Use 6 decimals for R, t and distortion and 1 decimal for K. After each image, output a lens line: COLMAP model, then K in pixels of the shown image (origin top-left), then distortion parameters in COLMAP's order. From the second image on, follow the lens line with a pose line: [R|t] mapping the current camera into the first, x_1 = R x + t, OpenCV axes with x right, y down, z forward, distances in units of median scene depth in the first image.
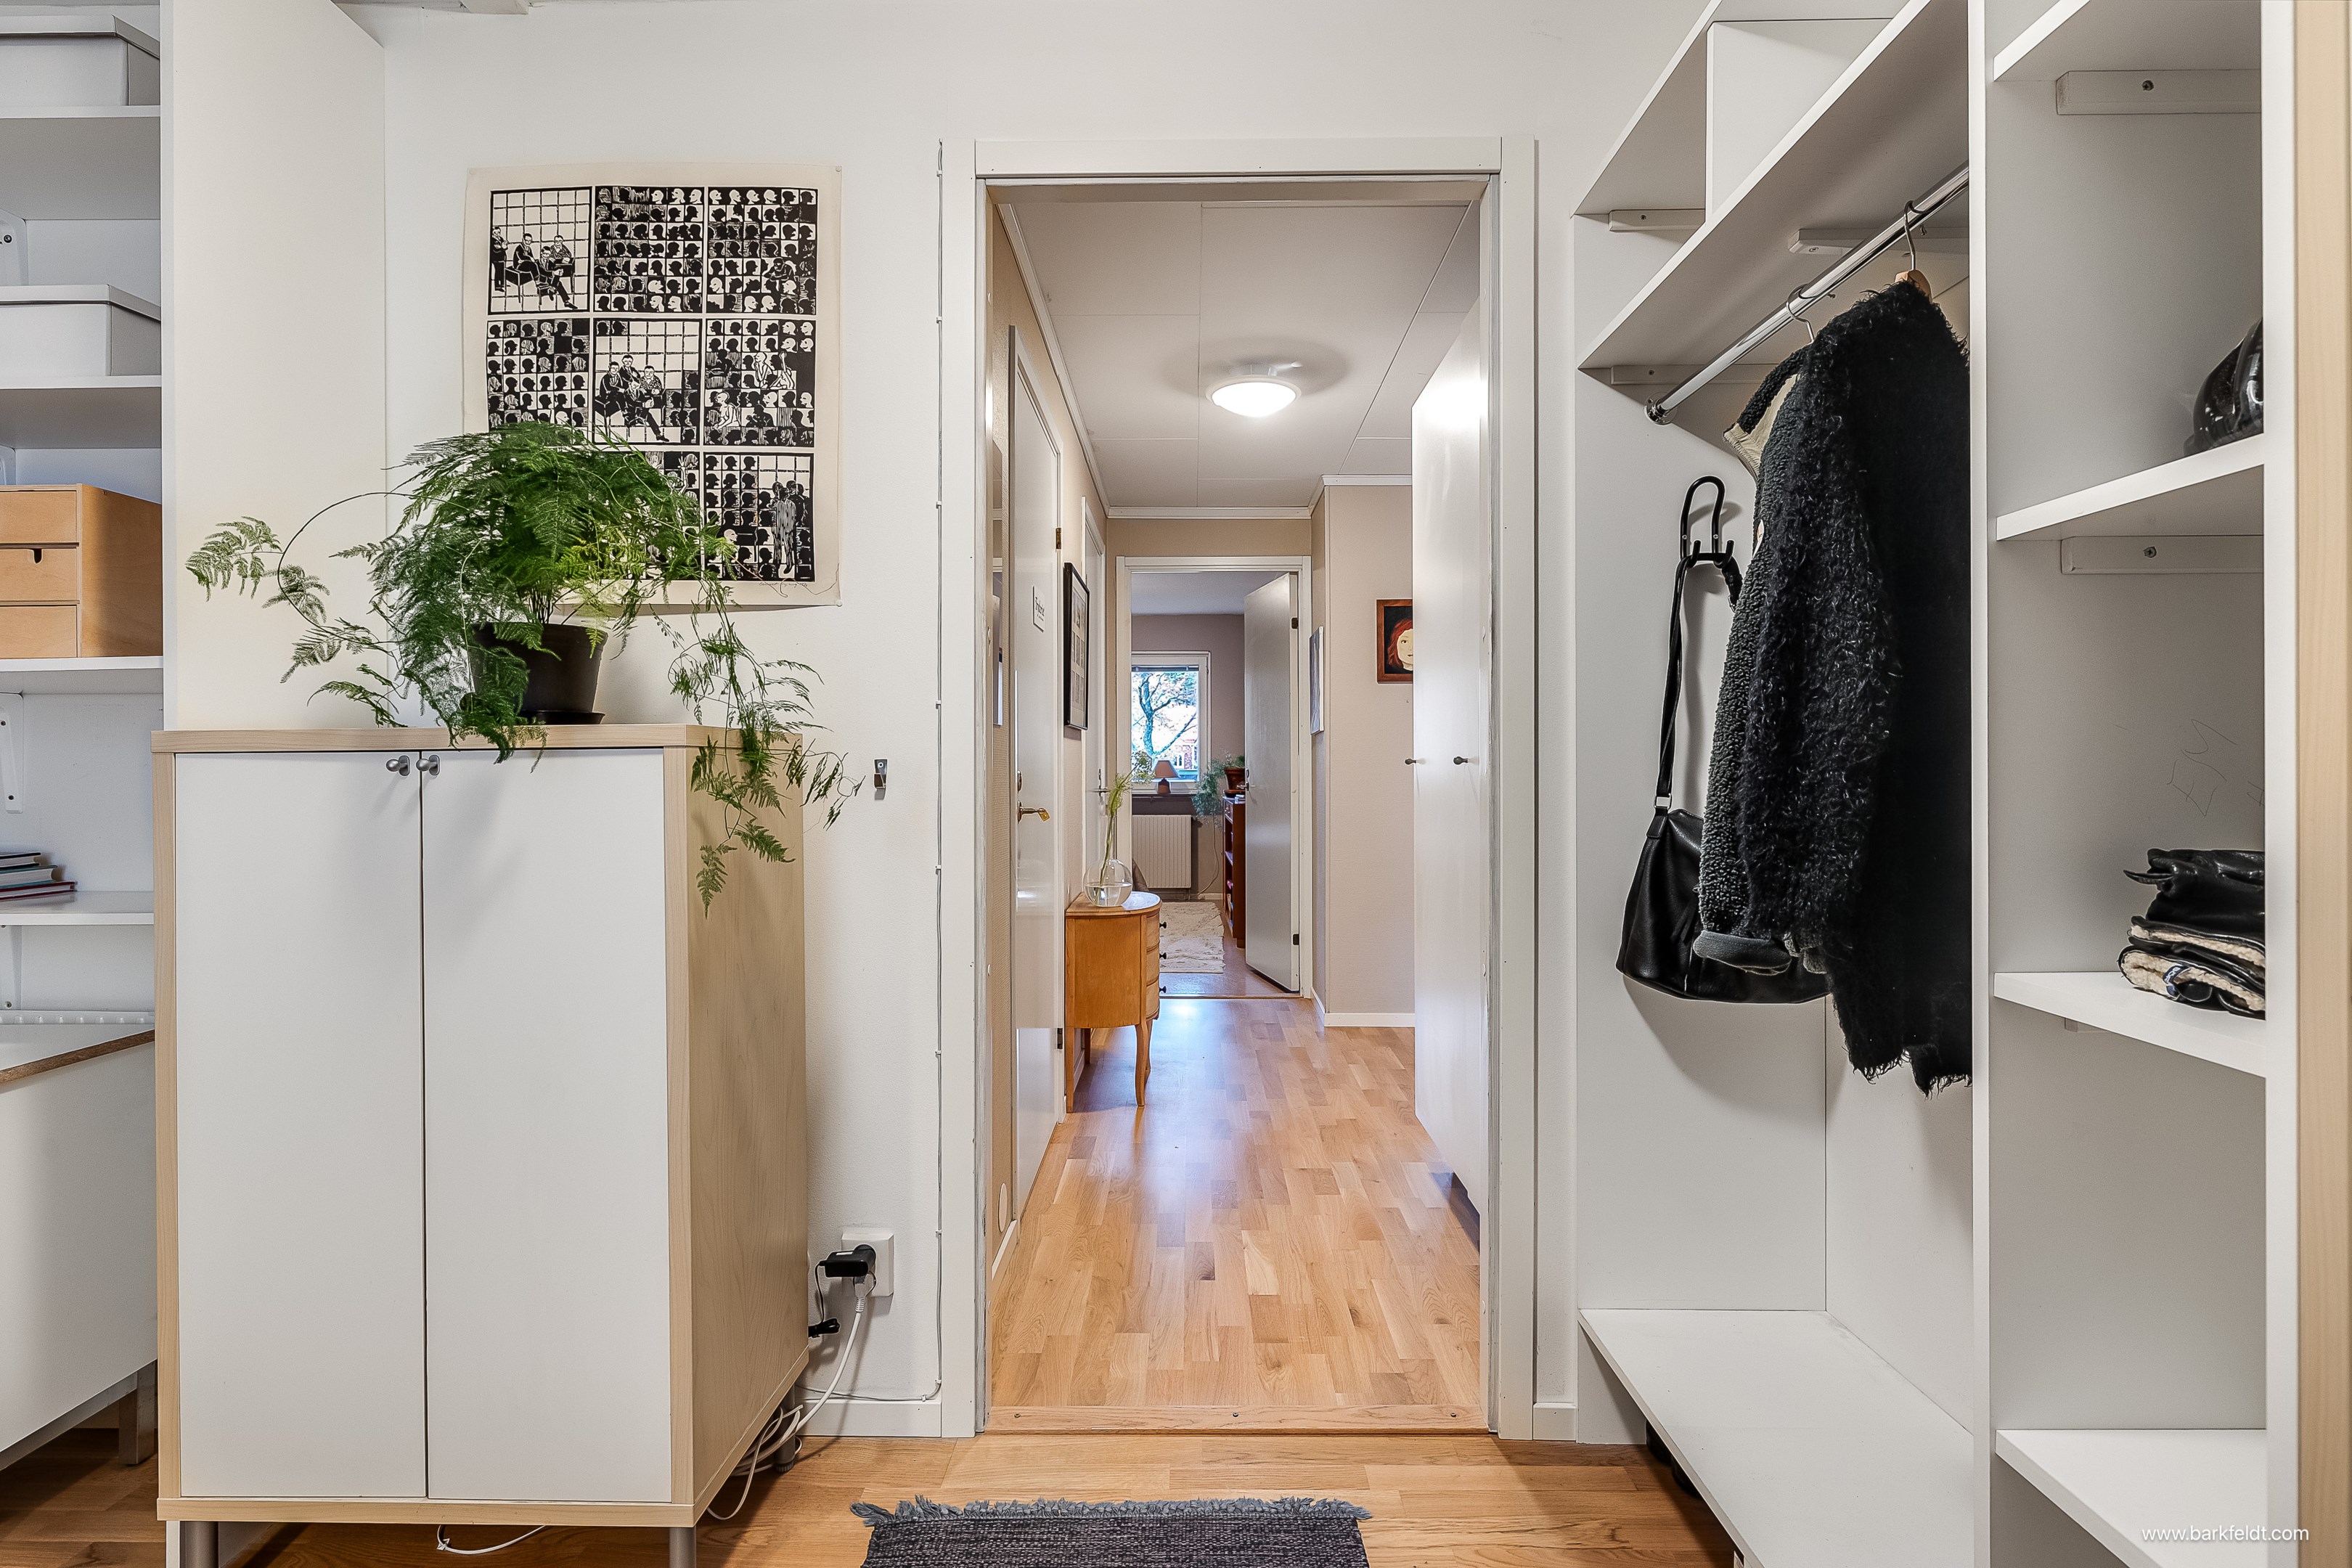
lens RADIAL K [[1144.8, 0, 1181.2], [0, 1144.8, 769.1], [0, 0, 1]] dist [0.000868, 0.000513]
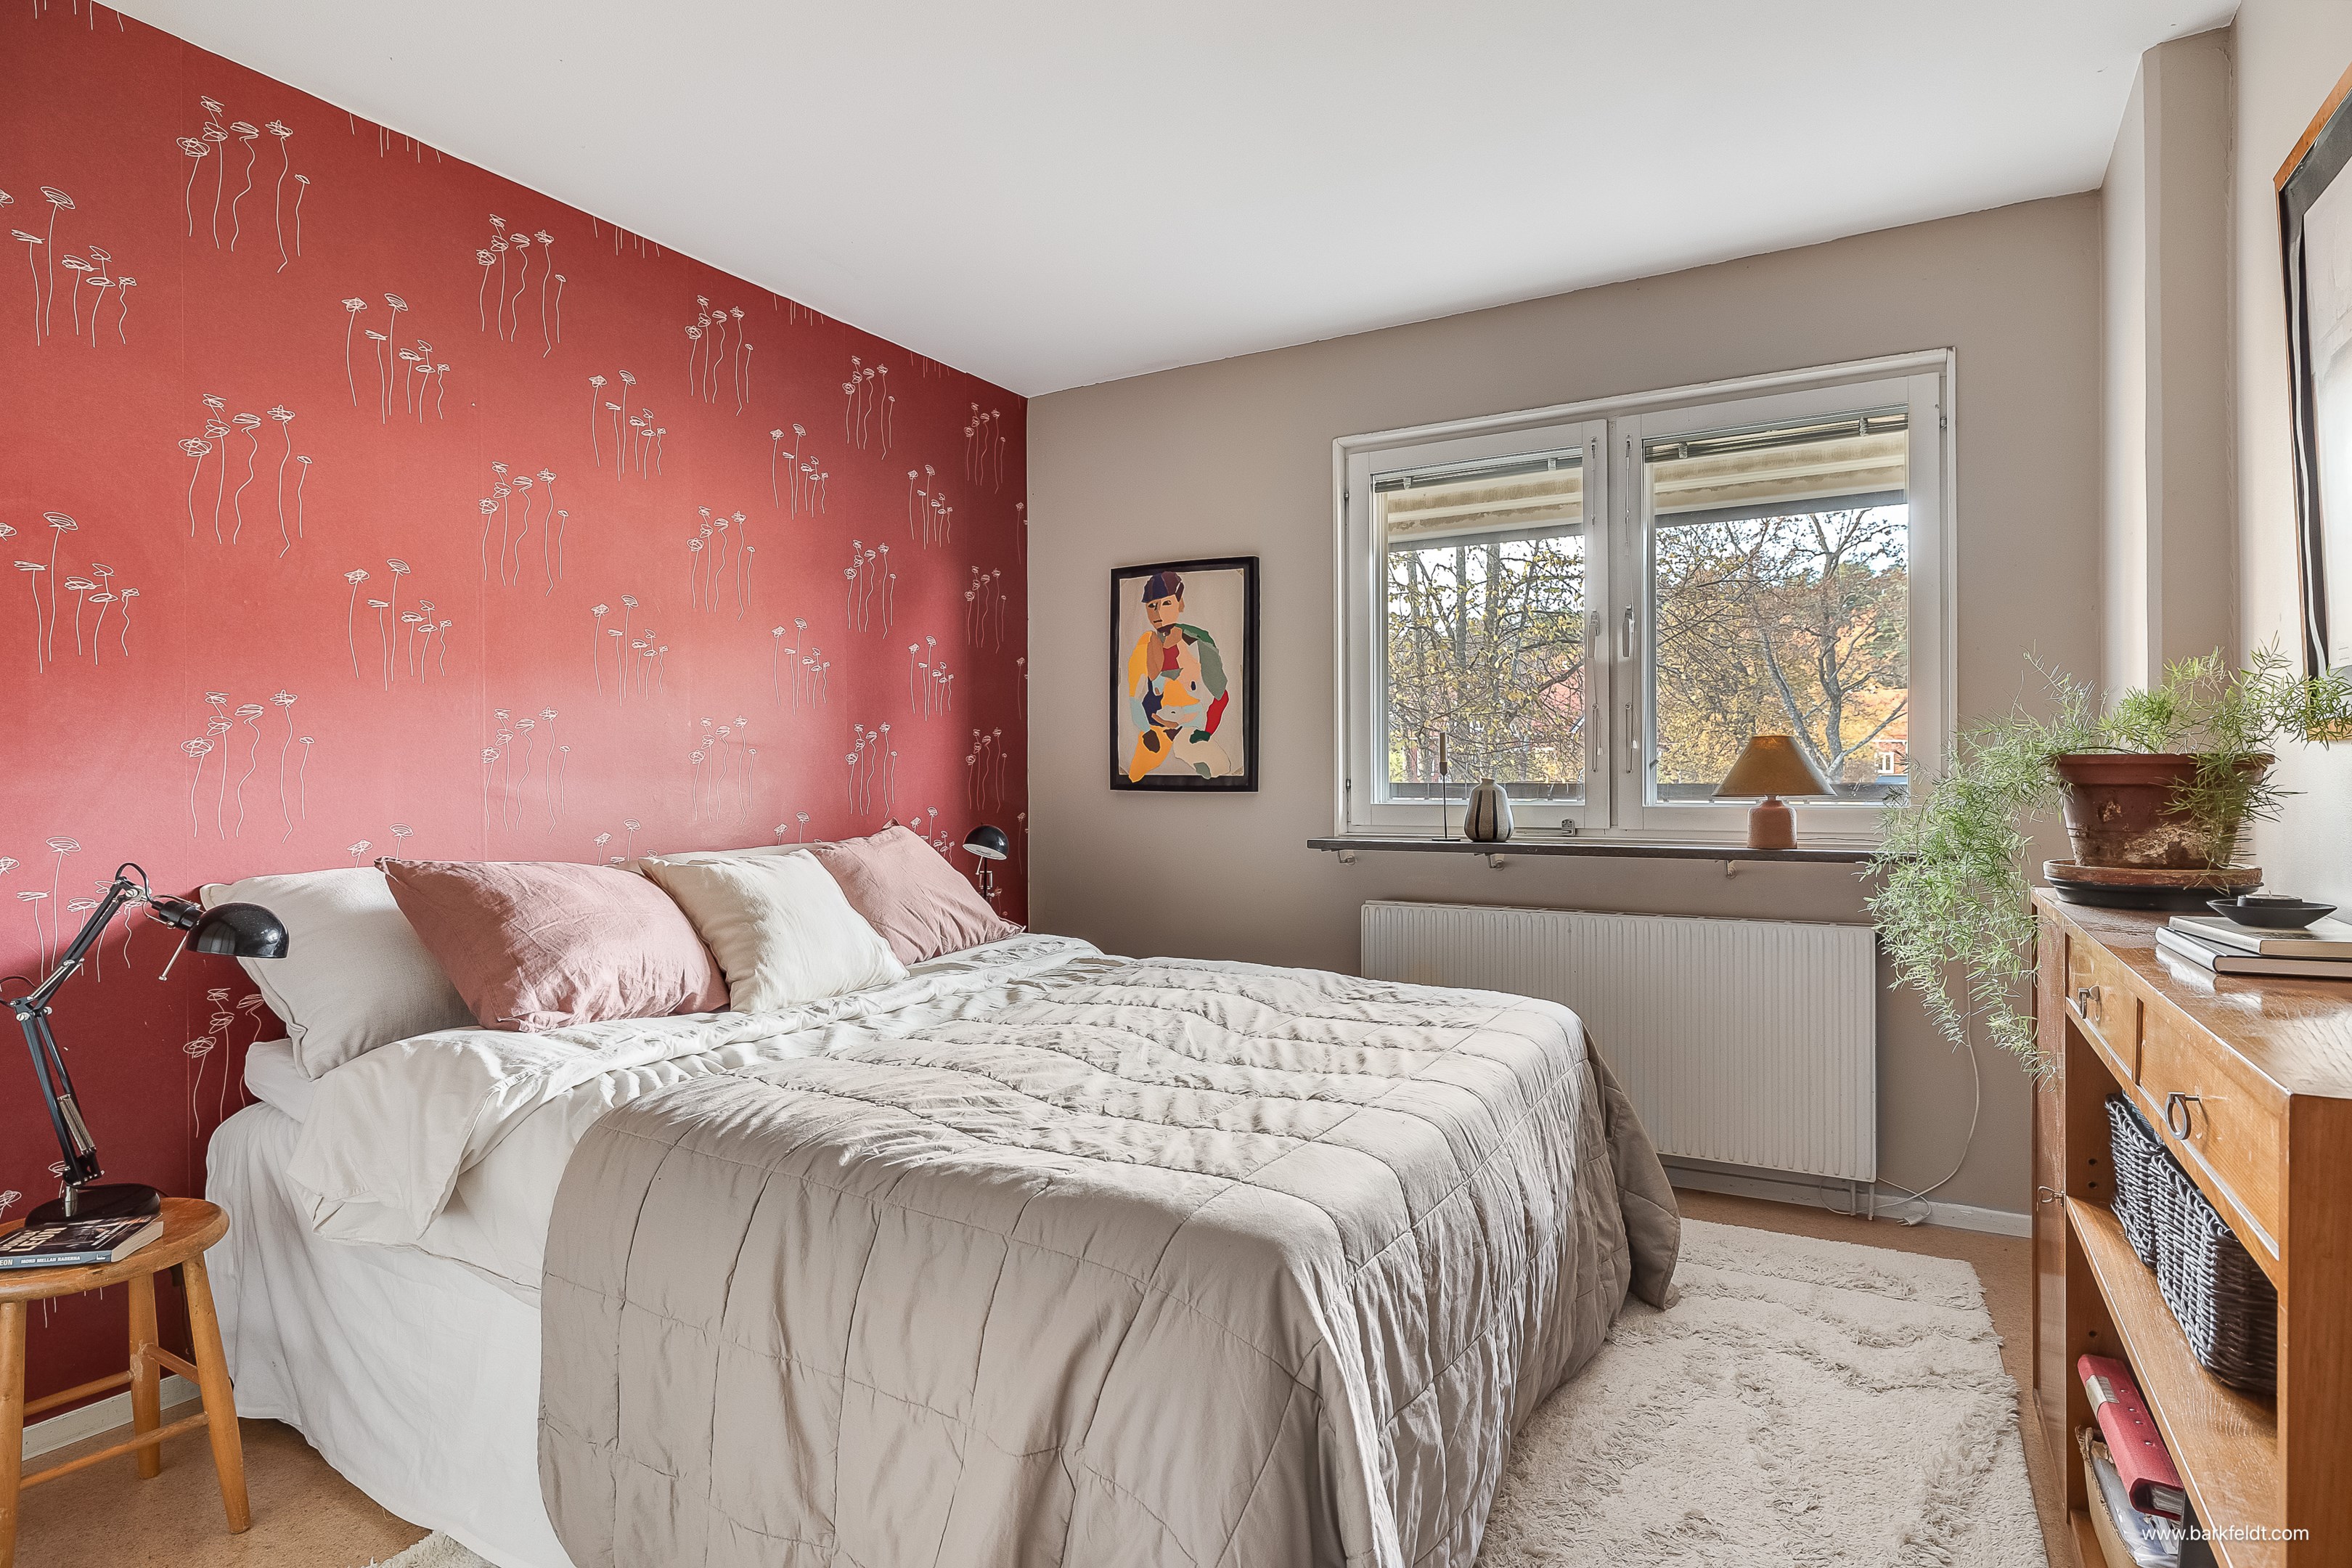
lens RADIAL K [[1279.3, 0, 1173.7], [0, 1279.3, 763.7], [0, 0, 1]] dist [-0.003338, -0.000495]
pose [[0.873804, -0.000681, -0.486278, 0.009893], [-0.002116, 0.999984, -0.005204, -0.000011], [0.486274, 0.005576, 0.873788, 0.623598]]
